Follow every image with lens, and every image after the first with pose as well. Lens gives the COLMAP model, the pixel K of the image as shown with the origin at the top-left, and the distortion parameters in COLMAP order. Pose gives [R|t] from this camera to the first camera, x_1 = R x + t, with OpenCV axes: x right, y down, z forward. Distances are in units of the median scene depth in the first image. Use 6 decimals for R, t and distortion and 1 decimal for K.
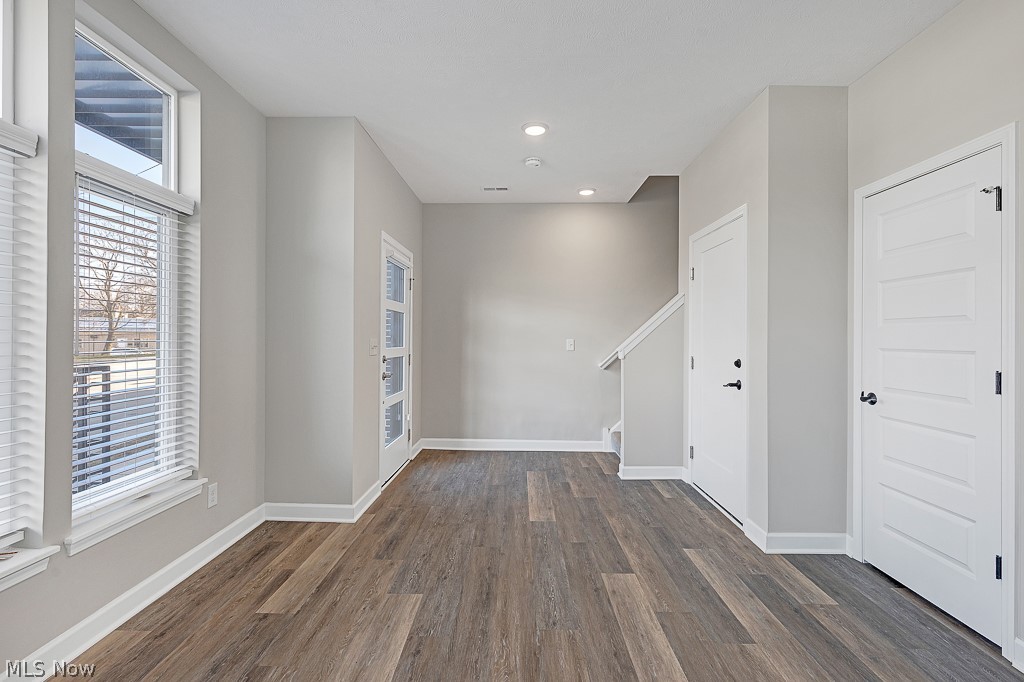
lens RADIAL K [[483.3, 0, 513.6], [0, 483.3, 339.2], [0, 0, 1]] dist [0.011682, -0.000720]
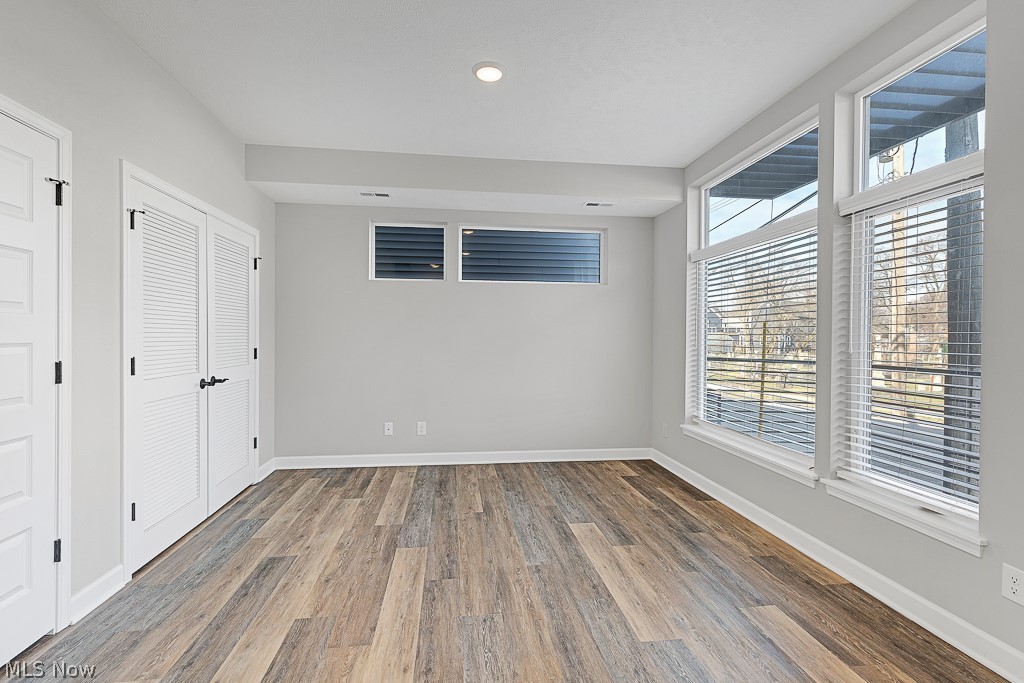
lens RADIAL K [[483.3, 0, 513.9], [0, 483.3, 339.3], [0, 0, 1]] dist [0.011682, -0.000720]
pose [[-0.990413, -0.011712, -0.137641, 0.167887], [-0.012648, 0.999902, 0.005930, 0.000869], [0.137558, 0.007614, -0.990464, 1.977519]]
